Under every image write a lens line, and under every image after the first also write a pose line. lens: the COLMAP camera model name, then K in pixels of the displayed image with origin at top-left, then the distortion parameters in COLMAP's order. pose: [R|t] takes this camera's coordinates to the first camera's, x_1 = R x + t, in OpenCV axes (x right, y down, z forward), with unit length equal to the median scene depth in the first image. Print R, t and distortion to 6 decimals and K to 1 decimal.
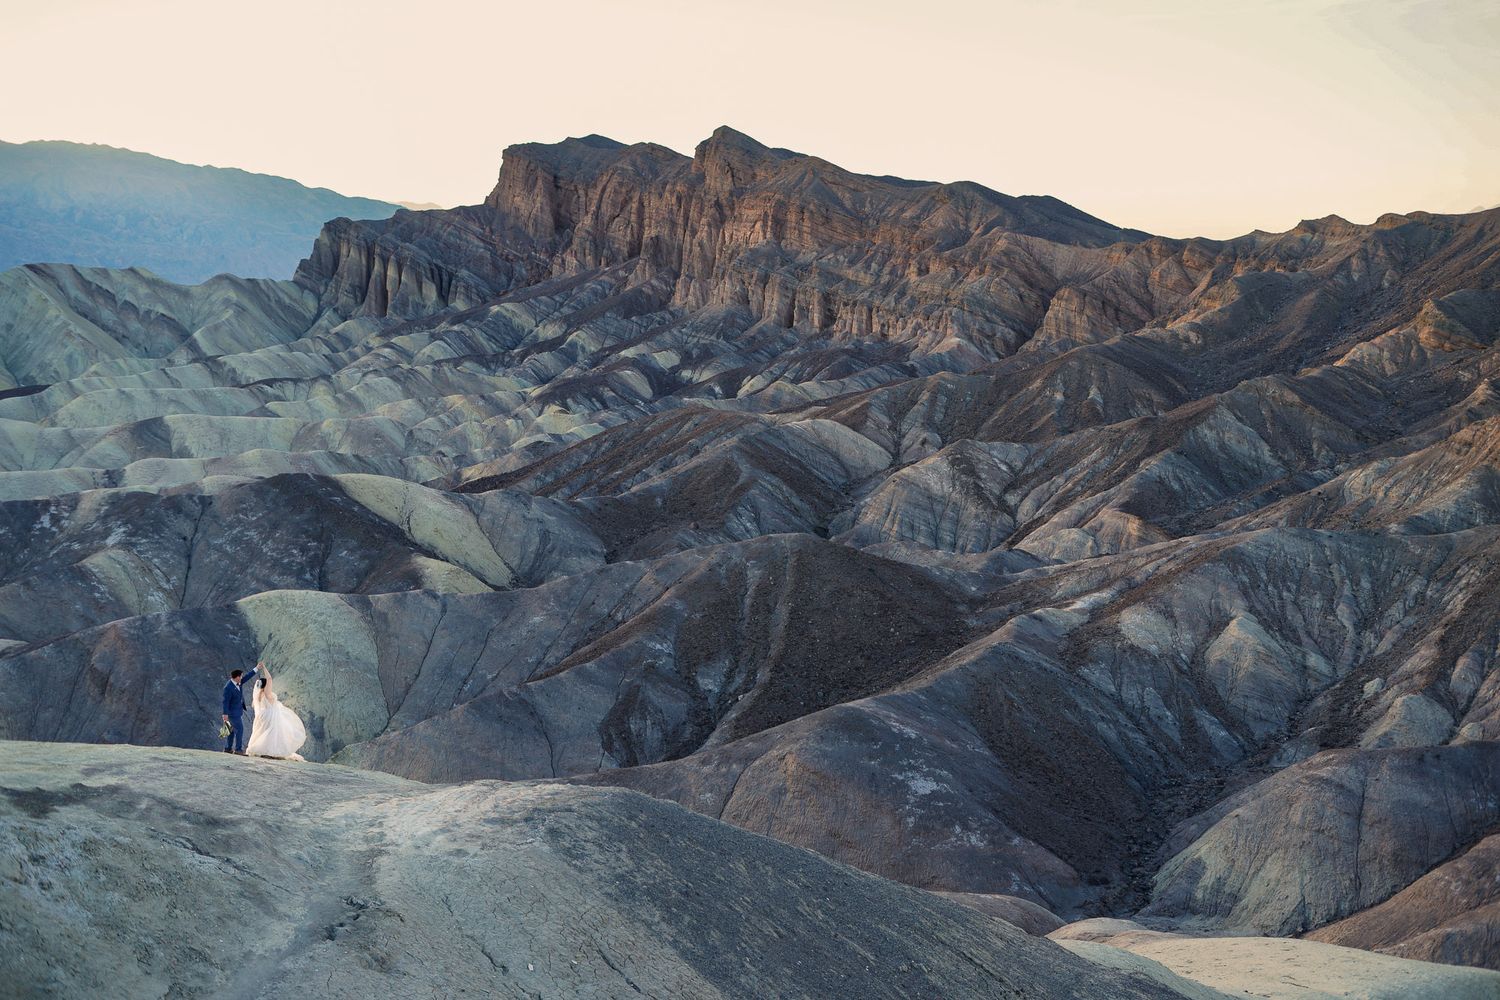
lens RADIAL K [[2154.7, 0, 761.5], [0, 2154.7, 518.1], [0, 0, 1]] dist [-0.023307, 0.000000]
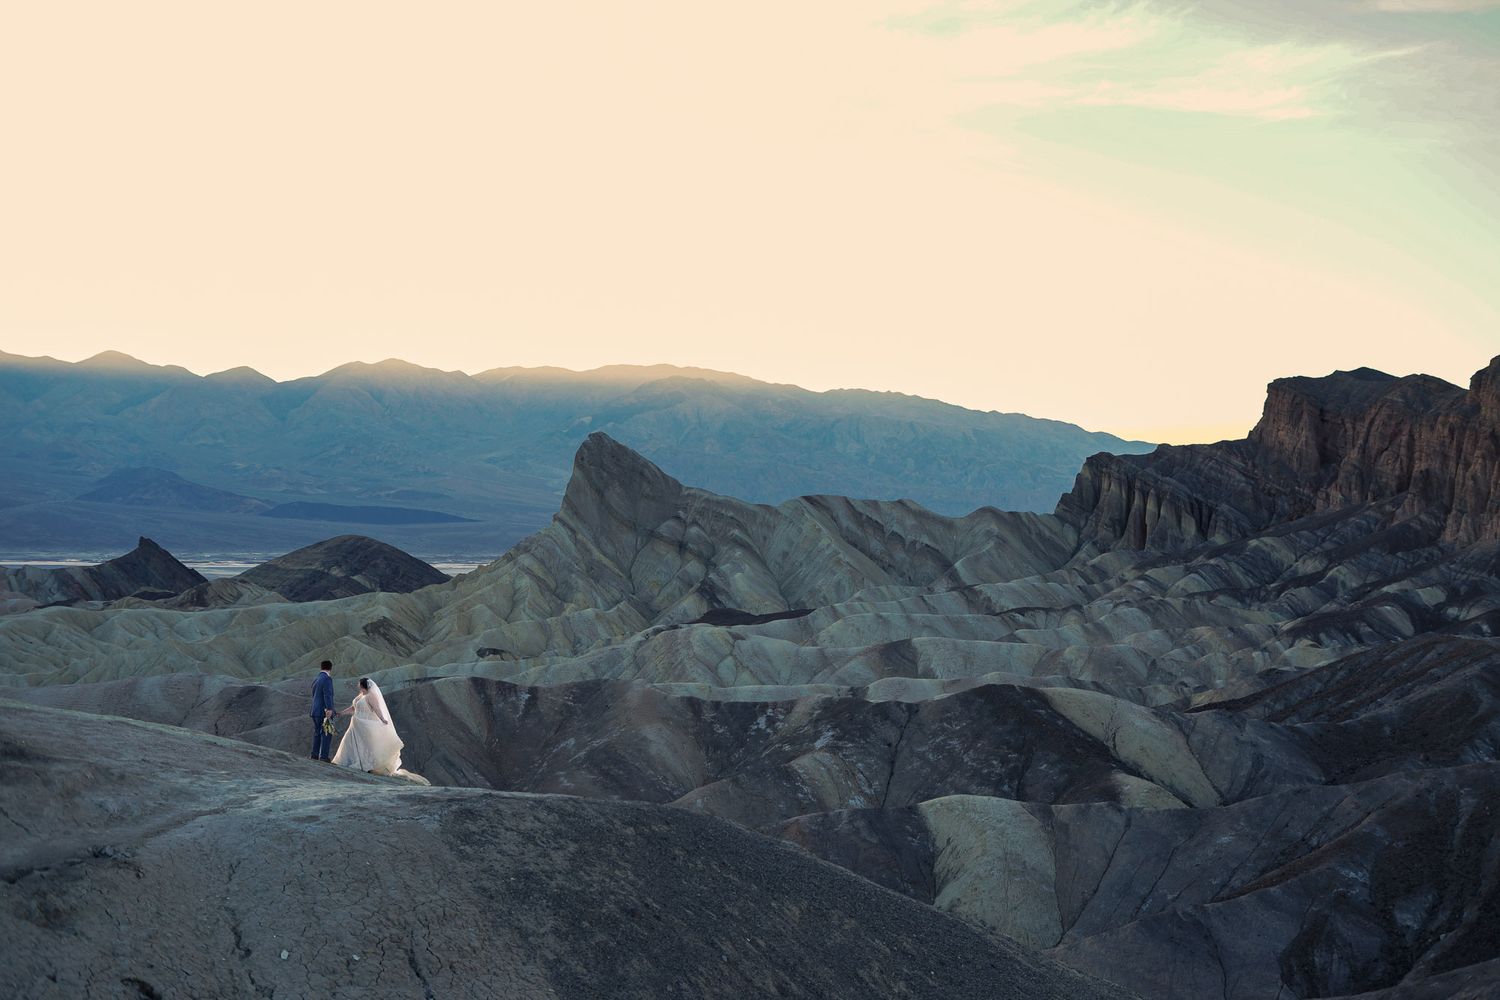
lens RADIAL K [[2154.7, 0, 760.5], [0, 2154.7, 528.5], [0, 0, 1]] dist [-0.023307, 0.000000]
pose [[0.936639, 0.009554, -0.350165, 0.025197], [-0.047261, 0.993935, -0.099296, 0.011455], [0.347093, 0.109554, 0.931410, 0.032654]]
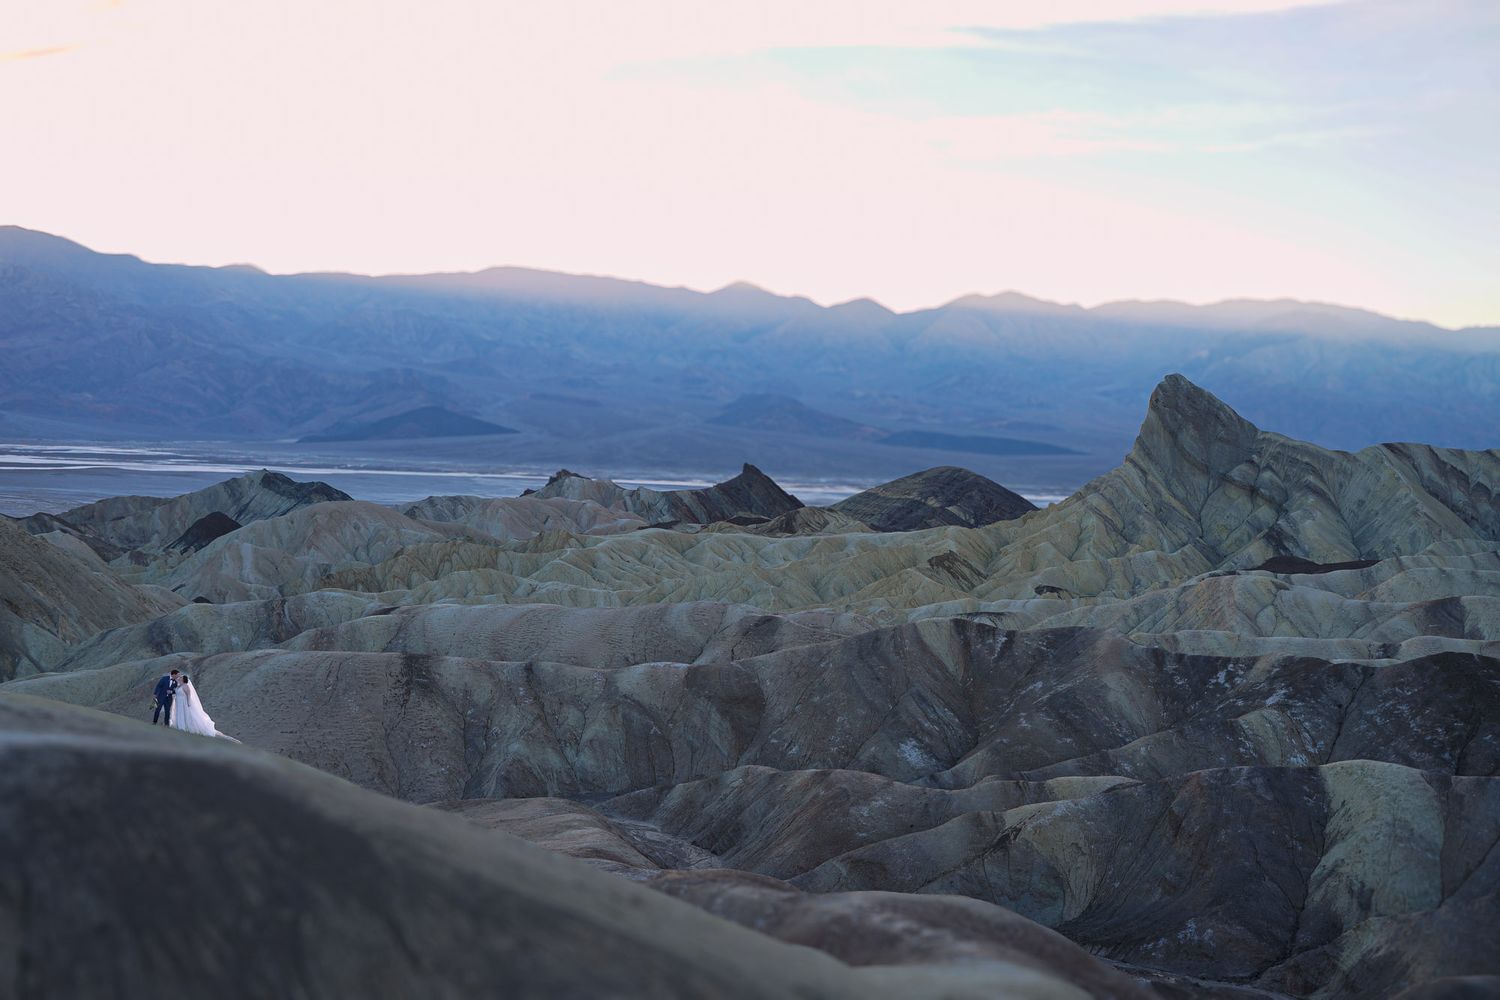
lens RADIAL K [[2154.7, 0, 764.4], [0, 2154.7, 500.5], [0, 0, 1]] dist [-0.023307, 0.000000]
pose [[0.800649, 0.046052, -0.597361, 0.115483], [-0.101335, 0.993086, -0.059262, 0.000750], [0.590501, 0.107982, 0.799780, 0.010829]]
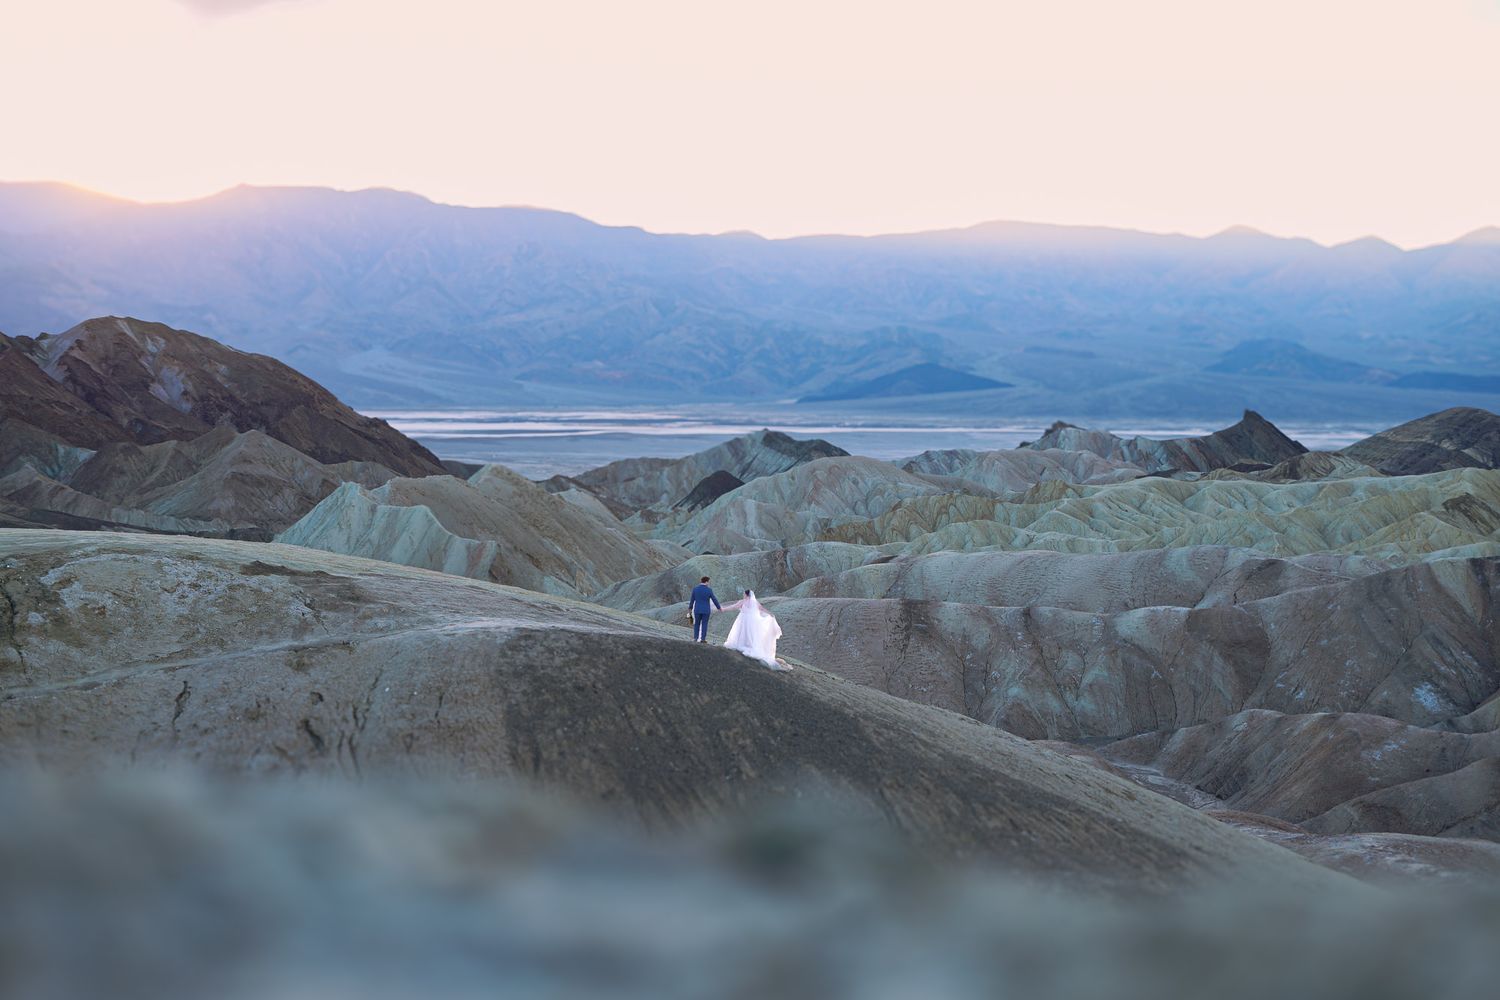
lens RADIAL K [[2154.7, 0, 756.6], [0, 2154.7, 501.3], [0, 0, 1]] dist [-0.023307, 0.000000]
pose [[0.642006, 0.044928, -0.765382, 0.116150], [-0.088536, 0.995948, -0.015802, 0.005730], [0.761571, 0.077908, 0.643382, 0.012321]]
